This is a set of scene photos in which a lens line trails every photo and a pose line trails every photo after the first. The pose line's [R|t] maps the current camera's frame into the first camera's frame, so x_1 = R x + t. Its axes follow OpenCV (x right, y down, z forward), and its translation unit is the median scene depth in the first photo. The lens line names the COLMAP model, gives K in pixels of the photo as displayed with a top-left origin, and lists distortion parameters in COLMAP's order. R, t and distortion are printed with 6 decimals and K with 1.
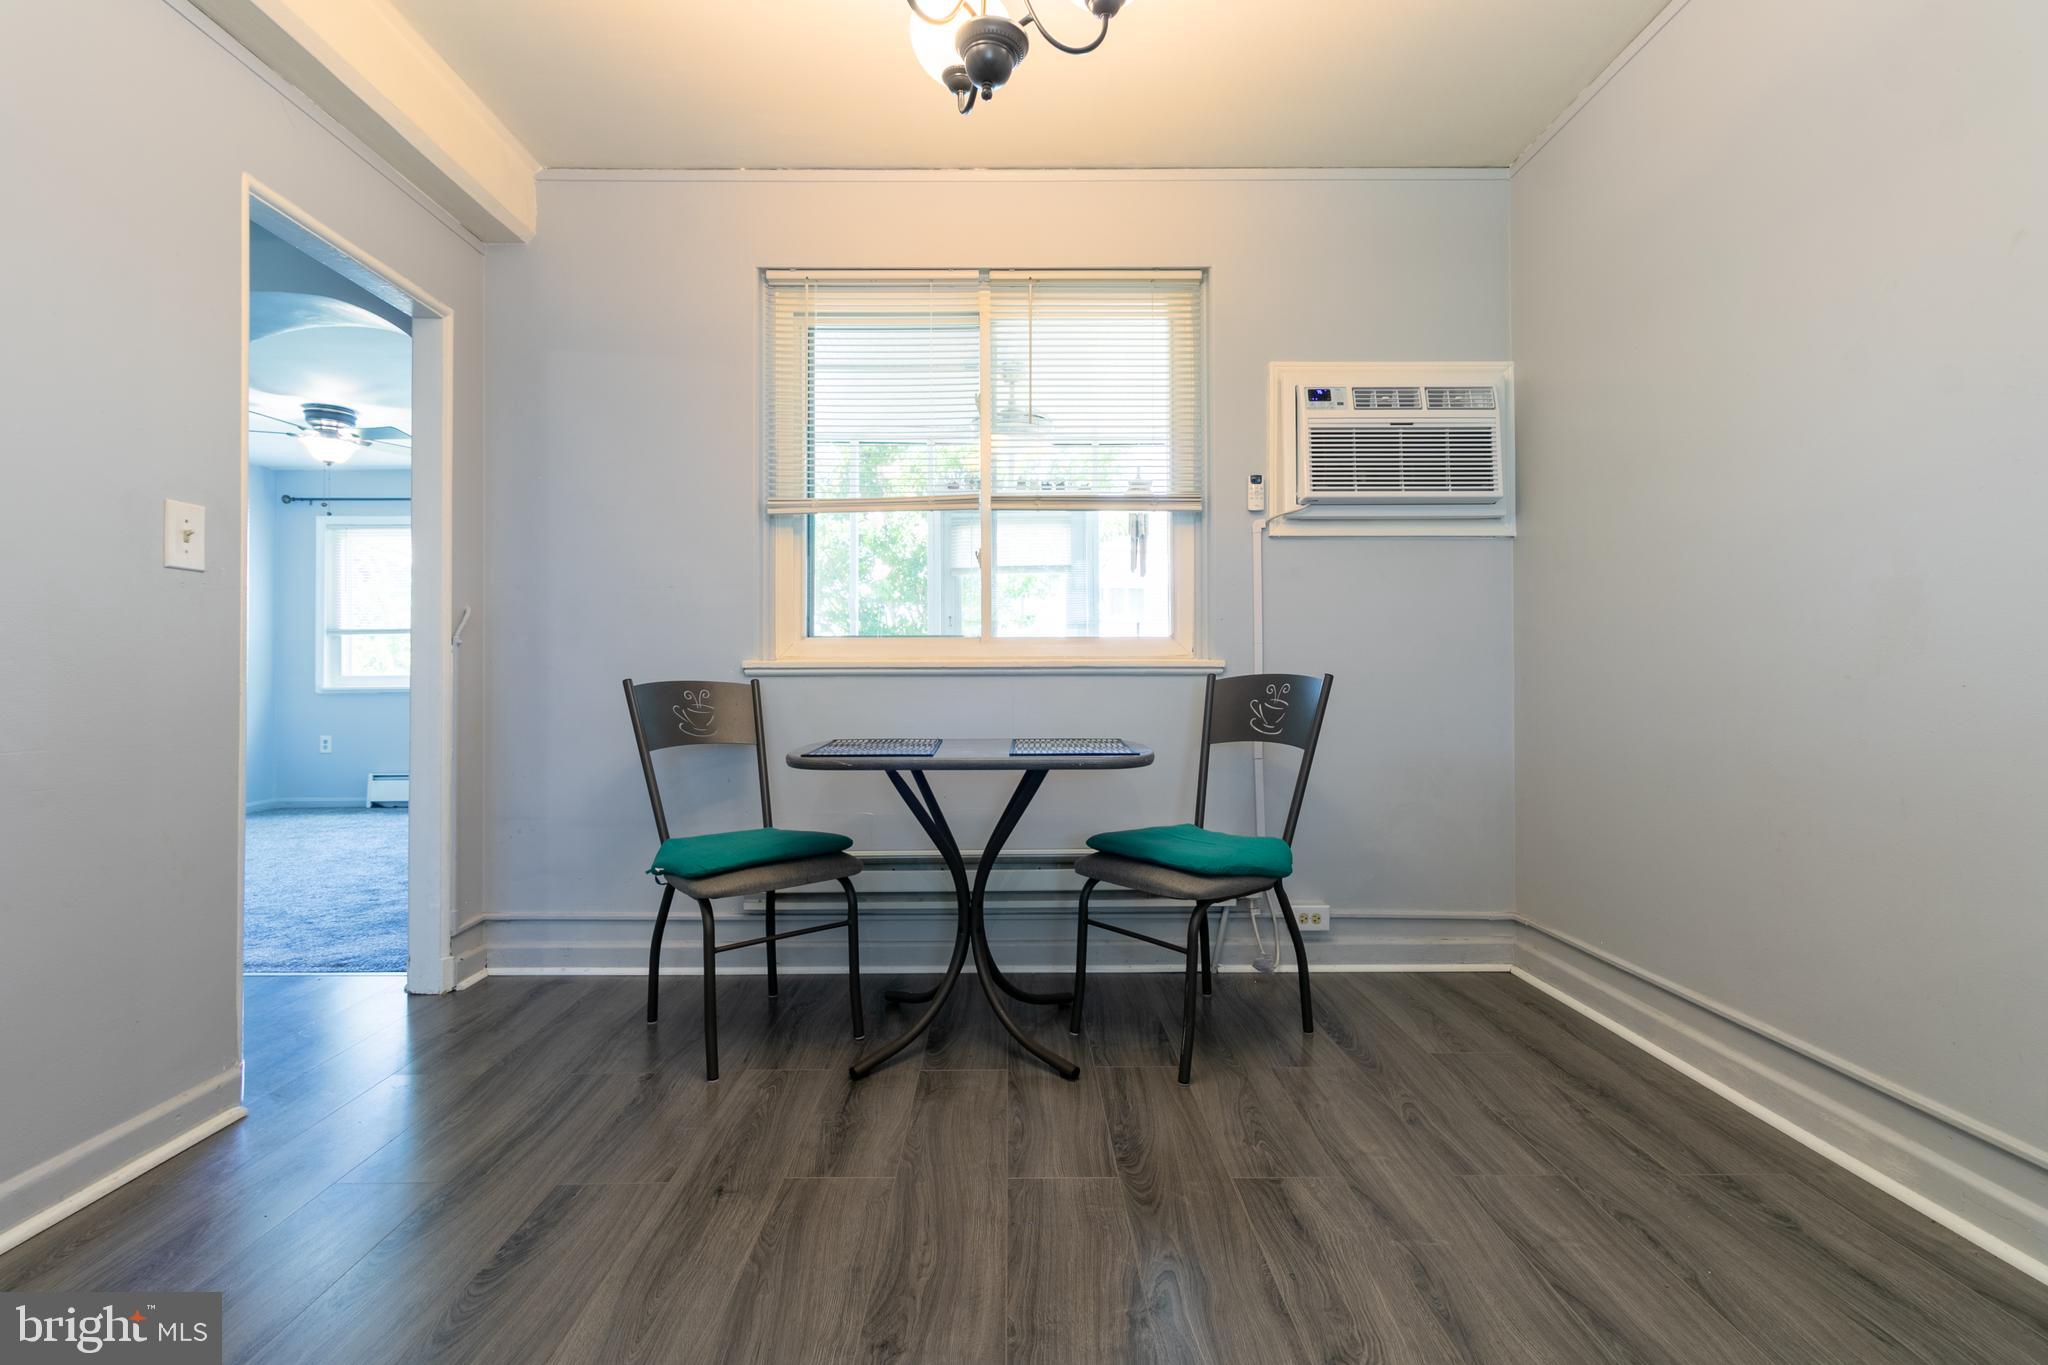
lens RADIAL K [[951.0, 0, 1016.7], [0, 951.0, 668.1], [0, 0, 1]] dist [0.003855, 0.000329]
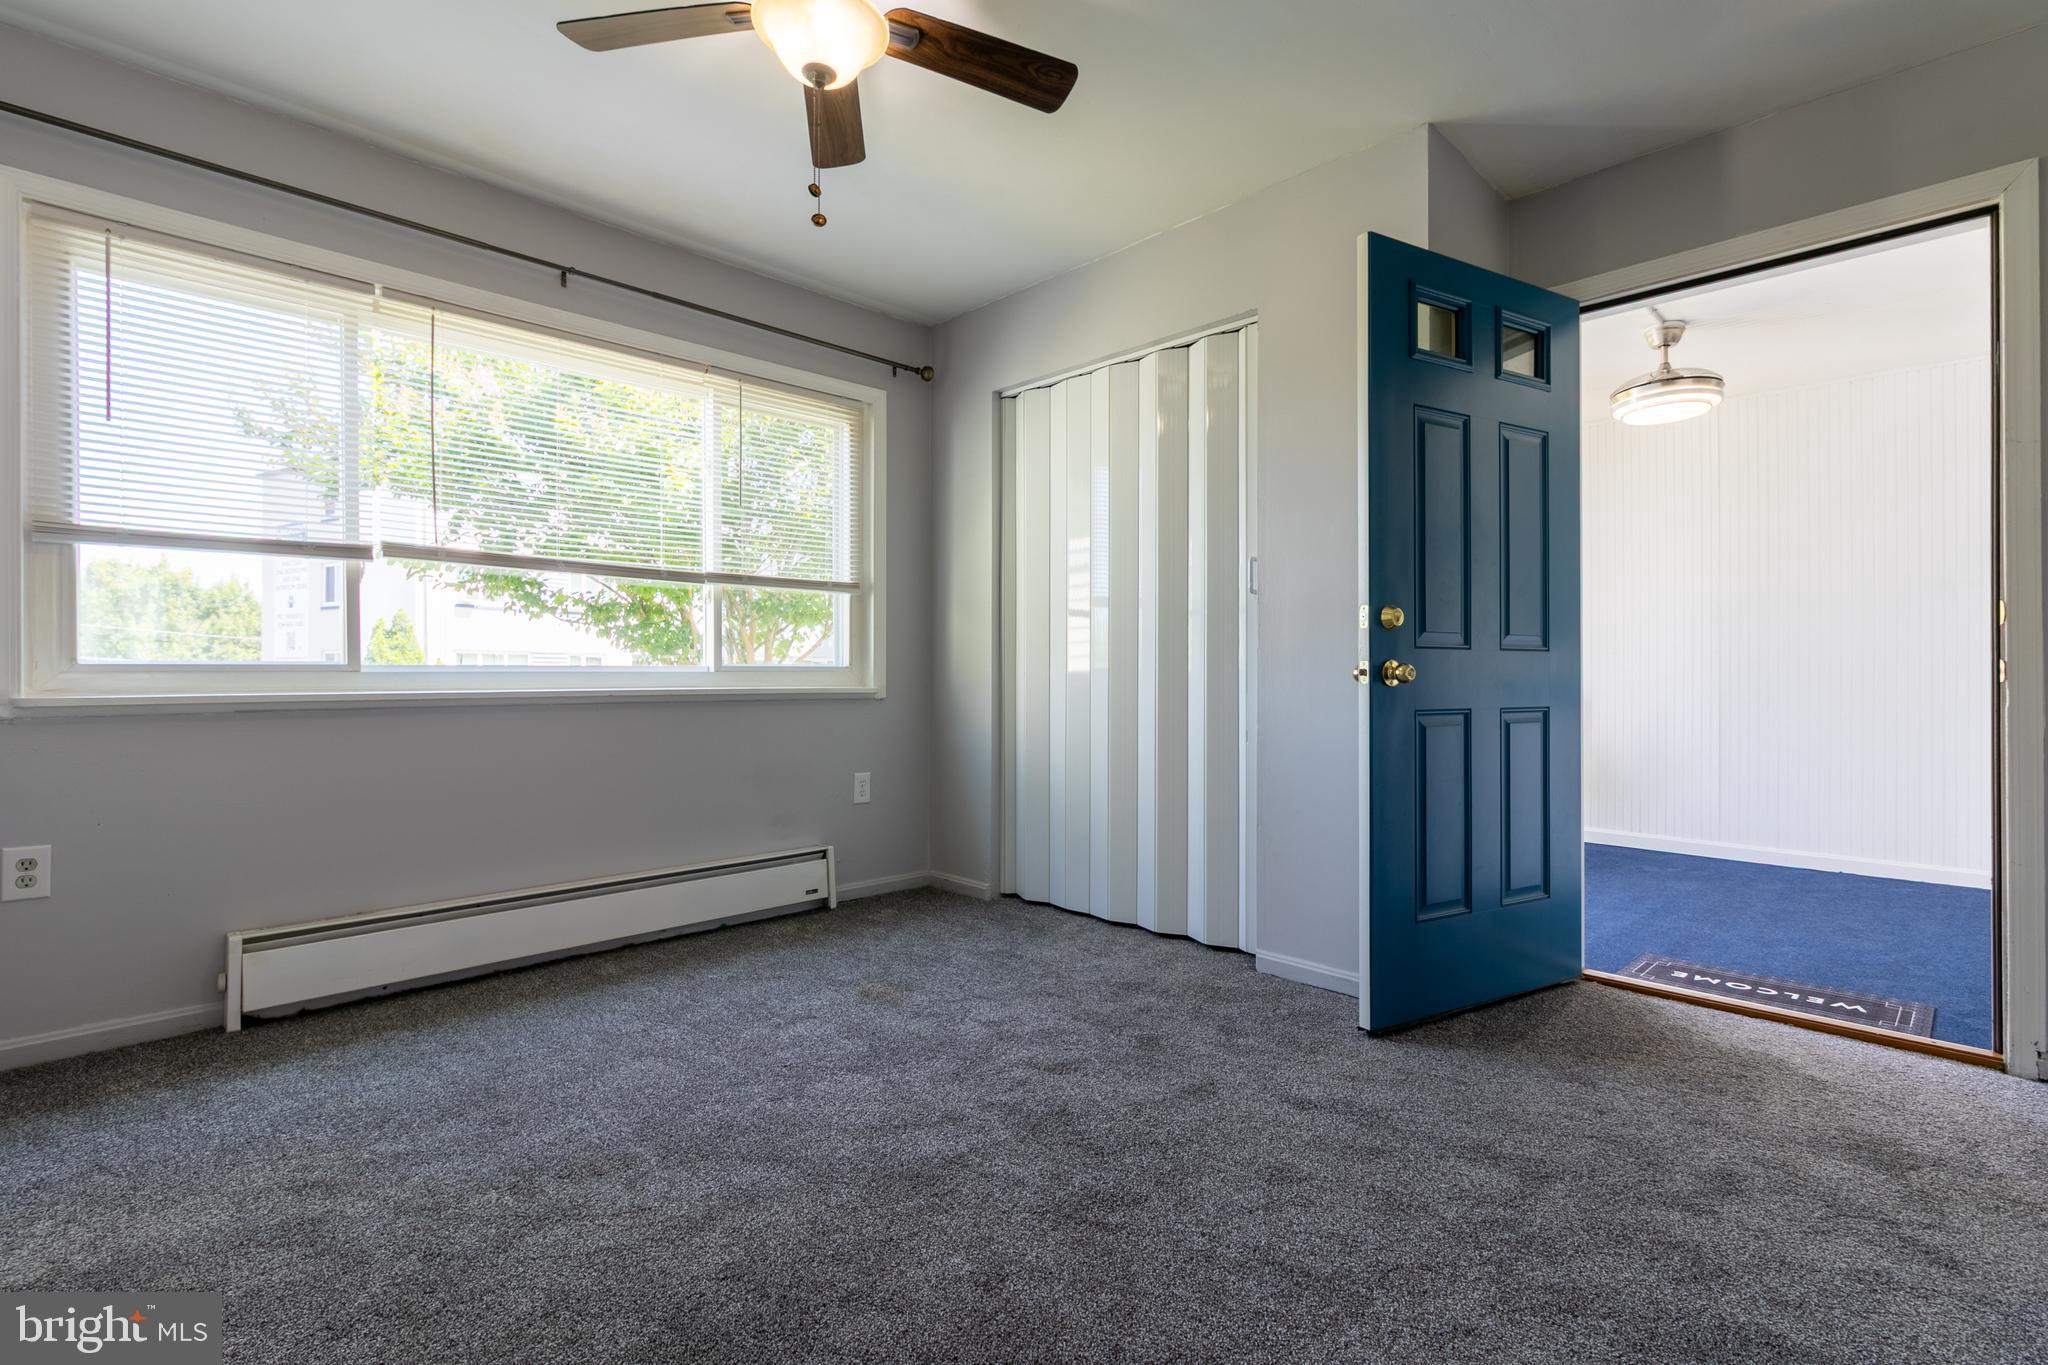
lens RADIAL K [[951.0, 0, 1024.0], [0, 951.0, 676.0], [0, 0, 1]] dist [0.003855, 0.000329]
pose [[0.716369, 0.005742, 0.697698, -1.662696], [-0.011421, 0.999929, 0.003498, 0.017428], [-0.697628, -0.010474, 0.716384, 1.241051]]
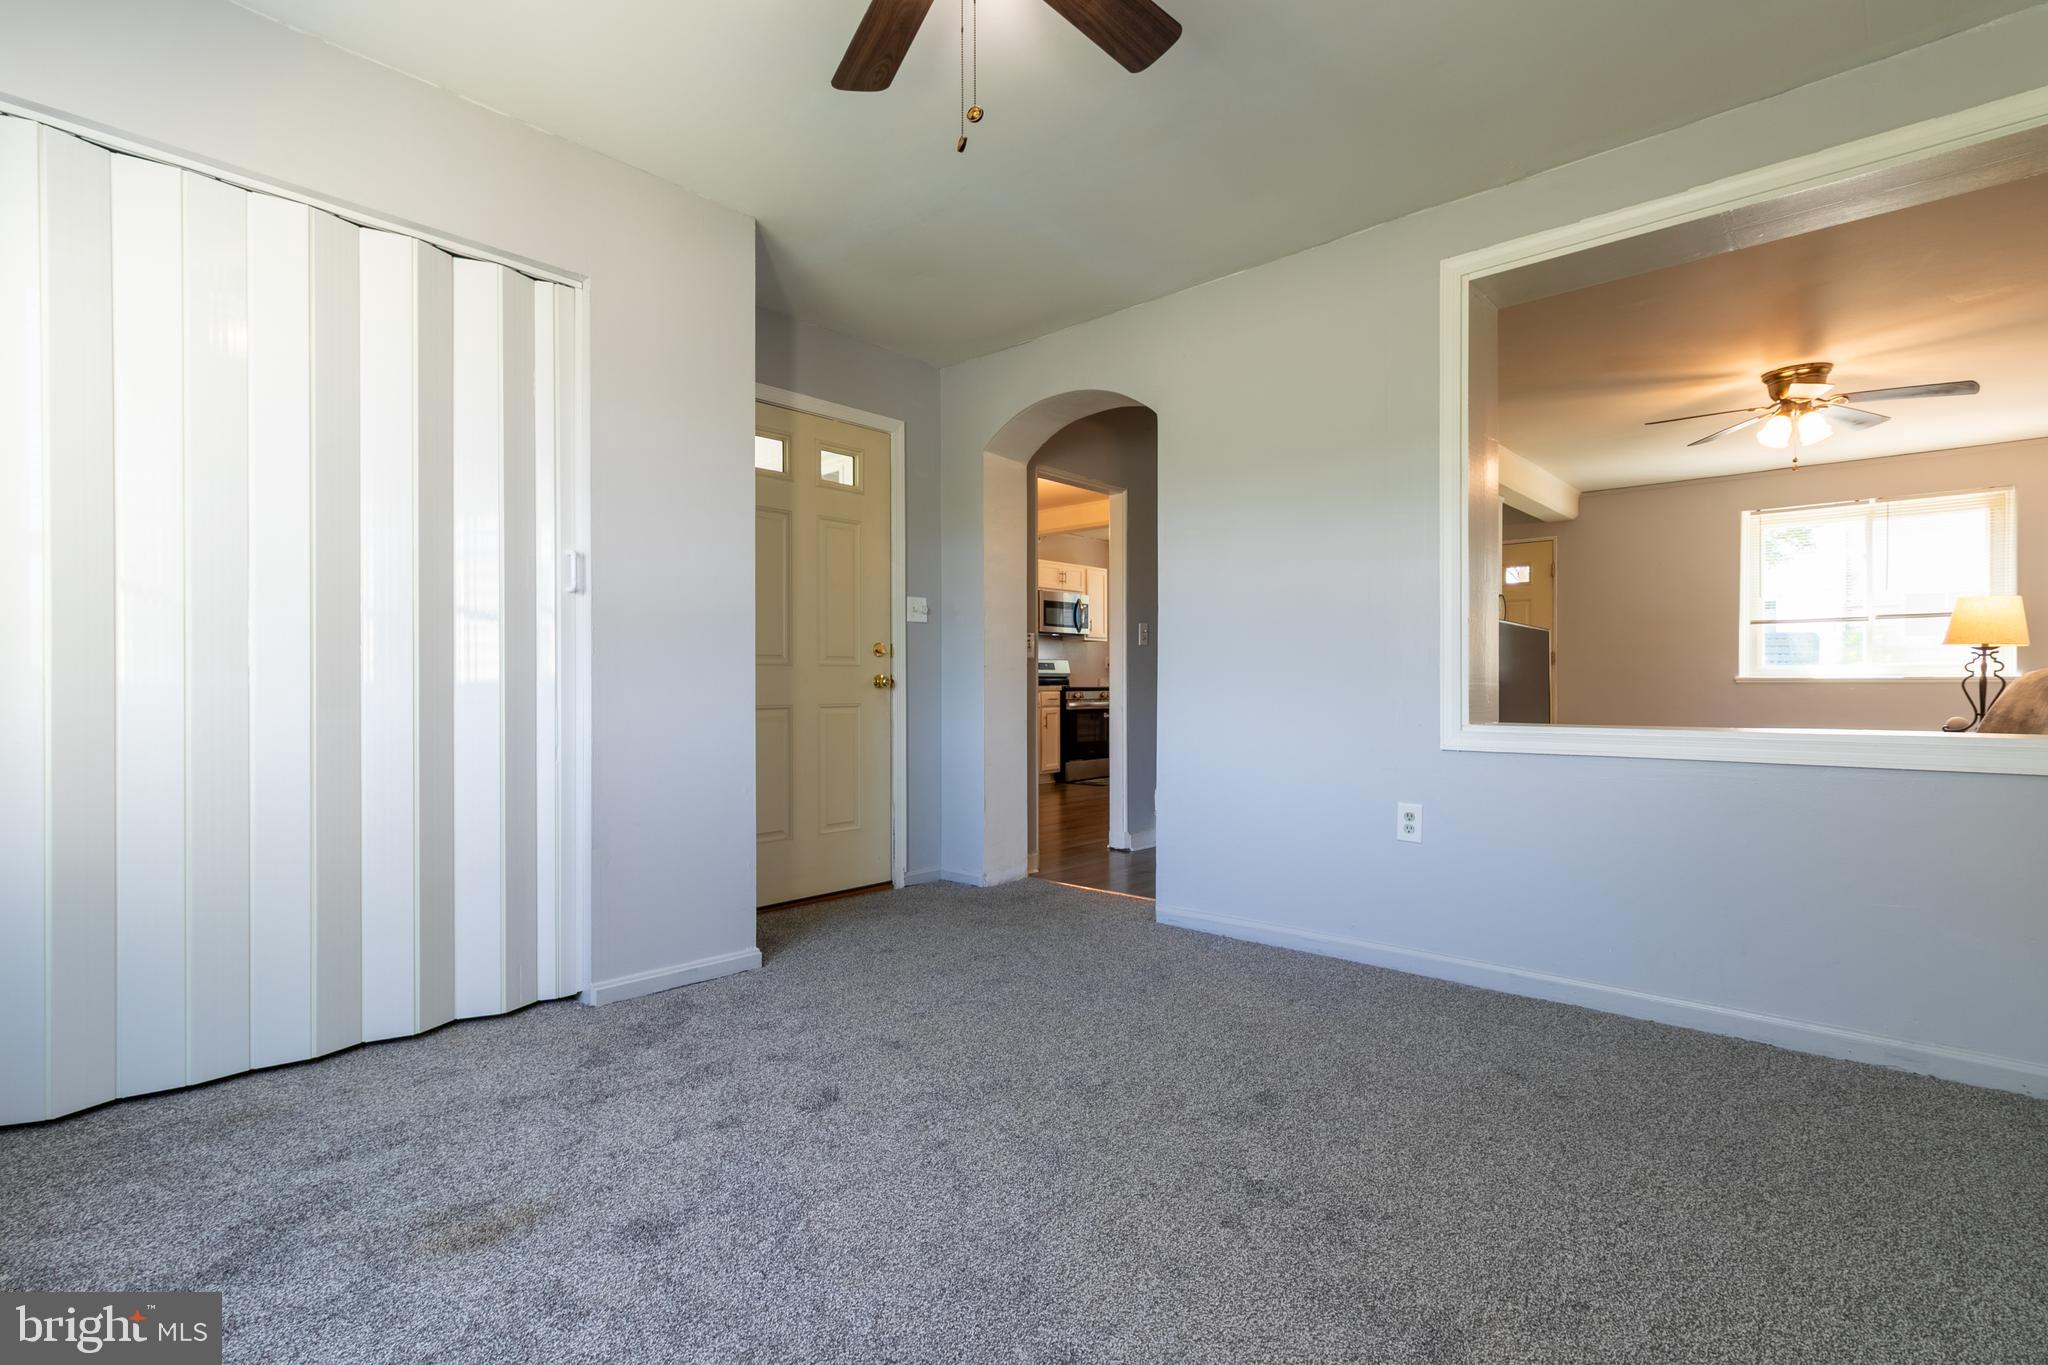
lens RADIAL K [[951.0, 0, 1024.1], [0, 951.0, 690.5], [0, 0, 1]] dist [0.003855, 0.000329]
pose [[-0.729588, -0.001883, 0.683885, -1.710479], [-0.005038, 0.999984, -0.002621, 0.024370], [-0.683869, -0.005358, -0.729585, 2.138763]]
